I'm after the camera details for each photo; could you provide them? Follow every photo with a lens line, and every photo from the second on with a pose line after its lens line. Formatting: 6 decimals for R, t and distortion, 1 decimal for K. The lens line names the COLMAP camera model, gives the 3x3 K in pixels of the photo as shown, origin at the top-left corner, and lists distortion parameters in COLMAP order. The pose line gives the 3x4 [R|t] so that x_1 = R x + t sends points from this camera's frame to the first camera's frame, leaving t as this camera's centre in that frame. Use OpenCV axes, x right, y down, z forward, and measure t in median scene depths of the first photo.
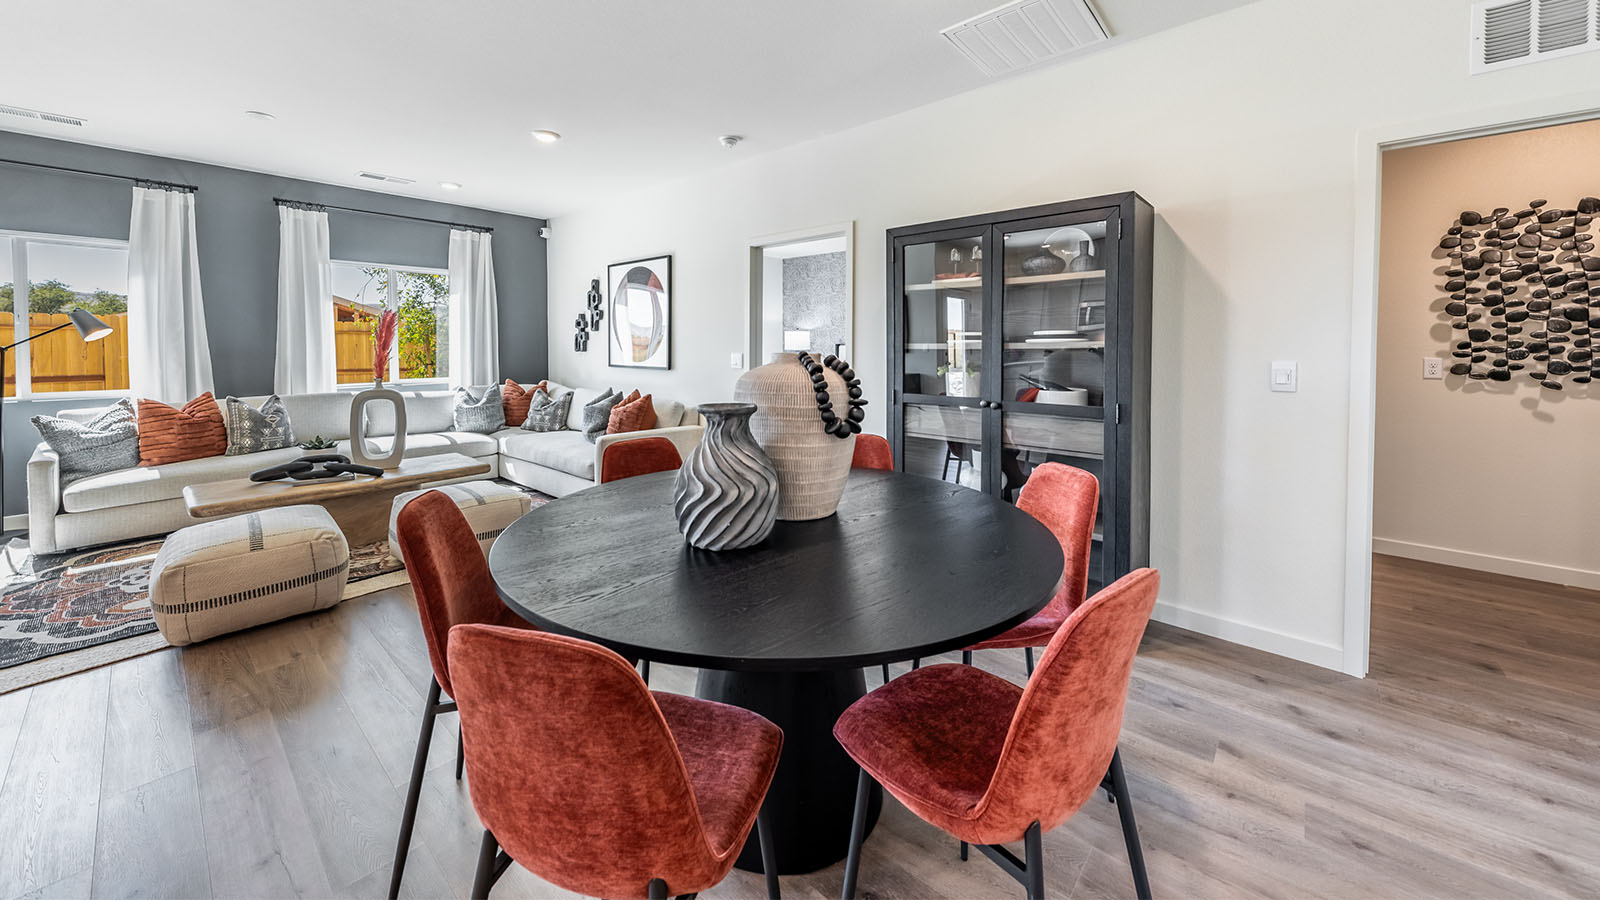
lens RADIAL K [[579.2, 0, 798.5], [0, 579.2, 357.8], [0, 0, 1]] dist [-0.000902, -0.000543]
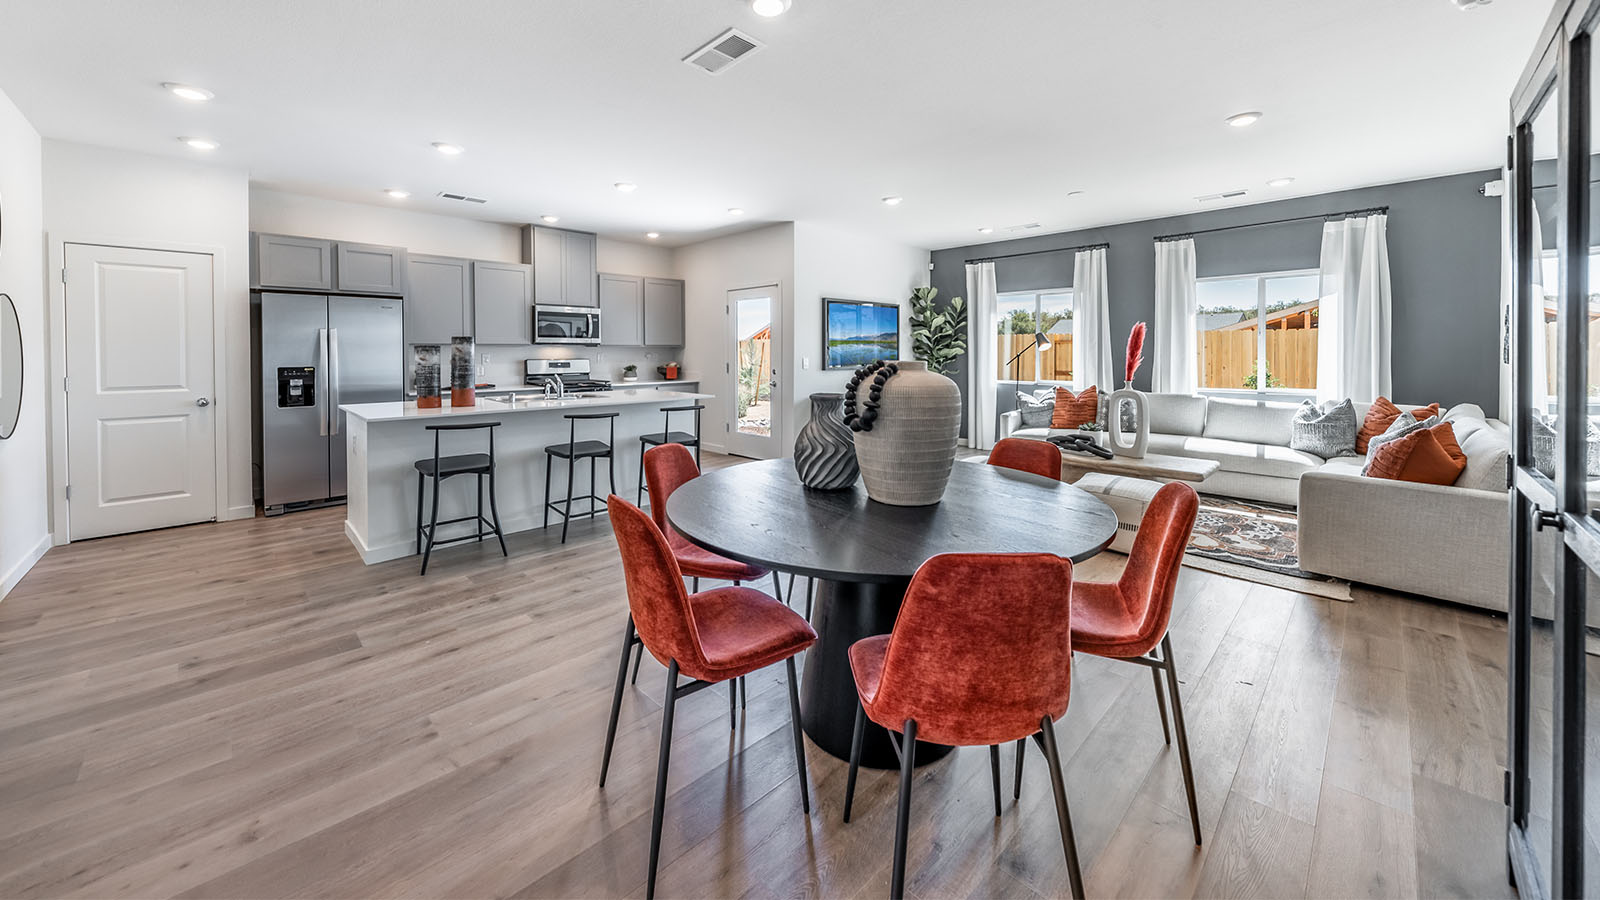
lens RADIAL K [[579.2, 0, 798.5], [0, 579.2, 357.8], [0, 0, 1]] dist [-0.000902, -0.000543]
pose [[-0.074161, 0.008687, -0.997208, 0.614897], [-0.021595, 0.999714, 0.010315, -0.011759], [0.997012, 0.022300, -0.073953, 0.469656]]
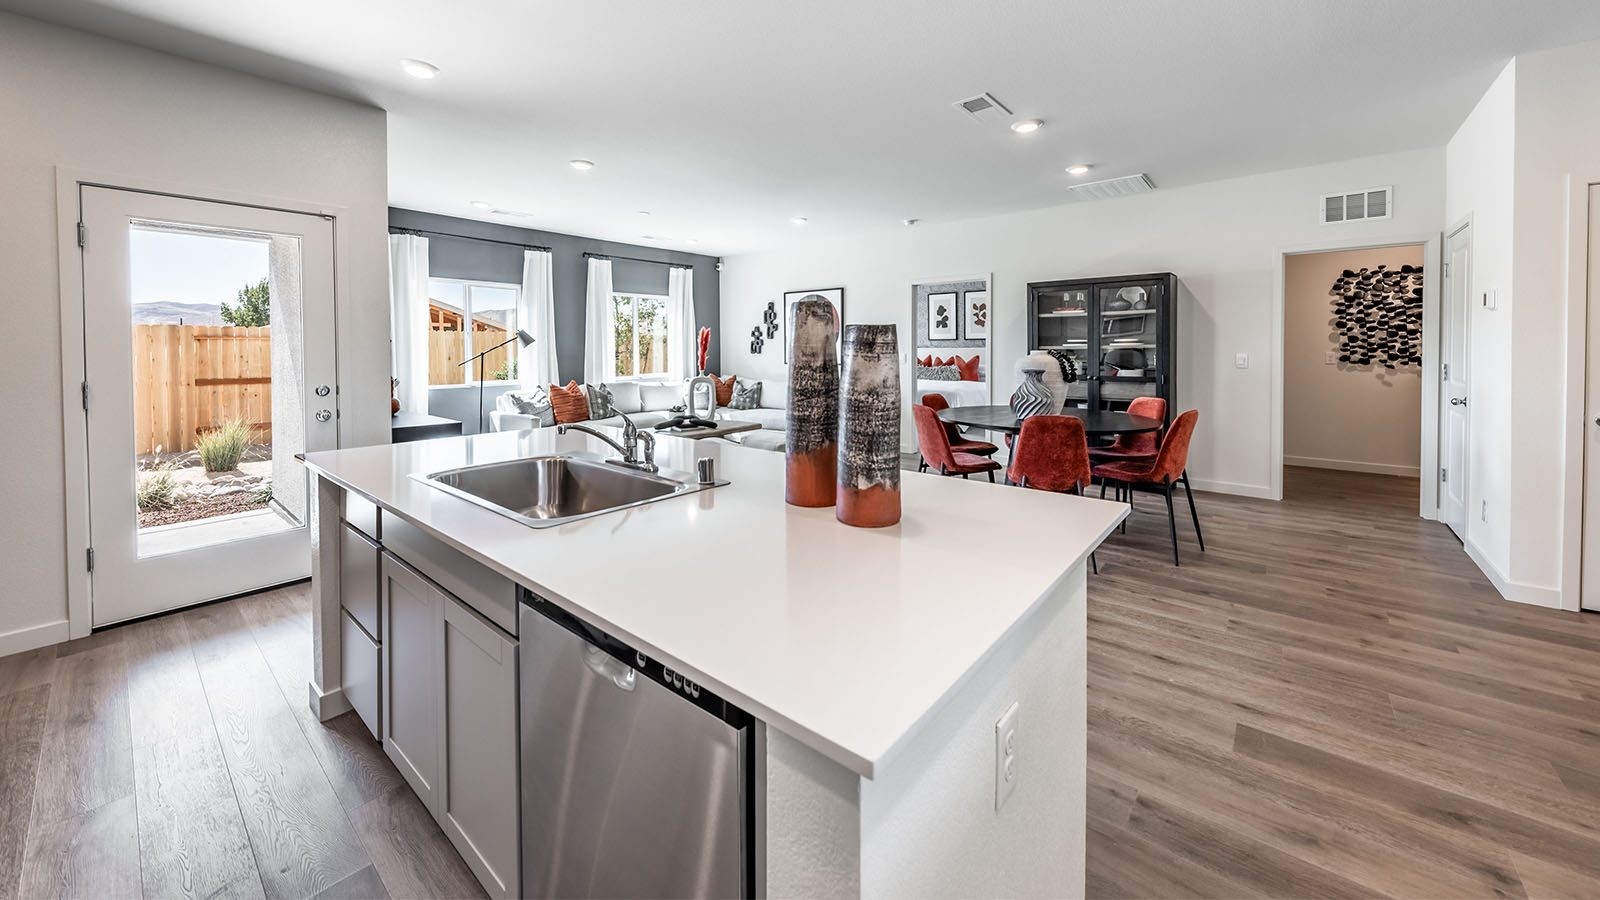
lens RADIAL K [[579.2, 0, 798.5], [0, 579.2, 357.8], [0, 0, 1]] dist [-0.000902, -0.000543]
pose [[0.999786, -0.008214, 0.018998, -0.561256], [0.008311, 0.999953, -0.005042, 0.013443], [-0.018956, 0.005199, 0.999807, -0.740251]]
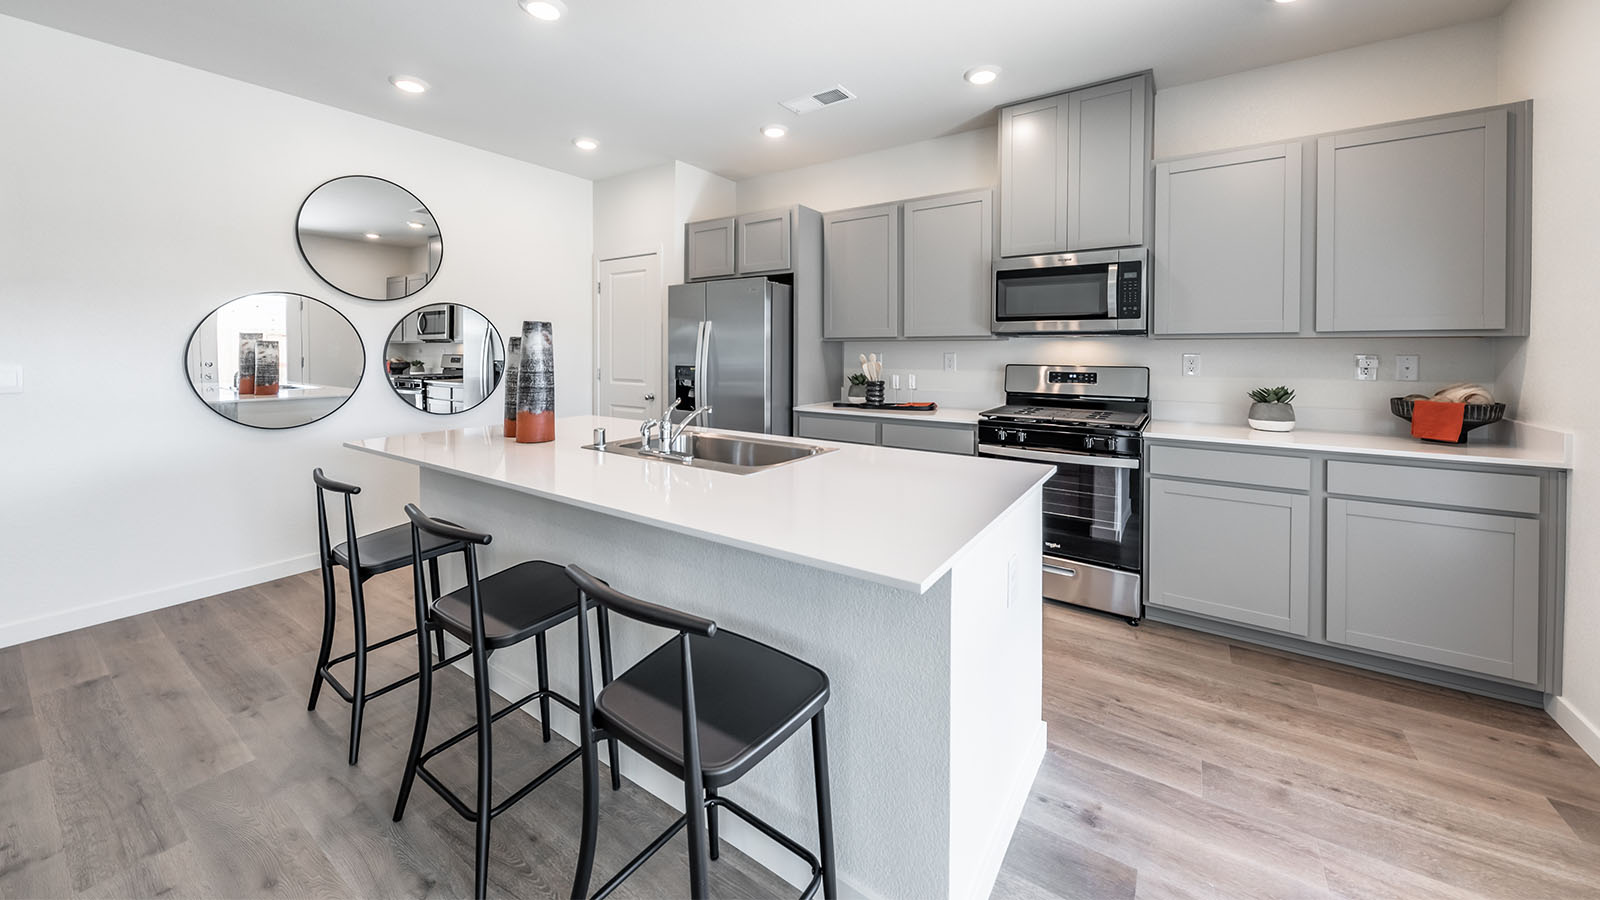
lens RADIAL K [[567.5, 0, 790.7], [0, 567.5, 355.6], [0, 0, 1]] dist [0.000320, -0.000276]
pose [[-0.994416, -0.005840, -0.105368, -0.775676], [-0.009120, 0.999488, 0.030676, -0.009785], [0.105135, 0.031466, -0.993960, 0.394111]]
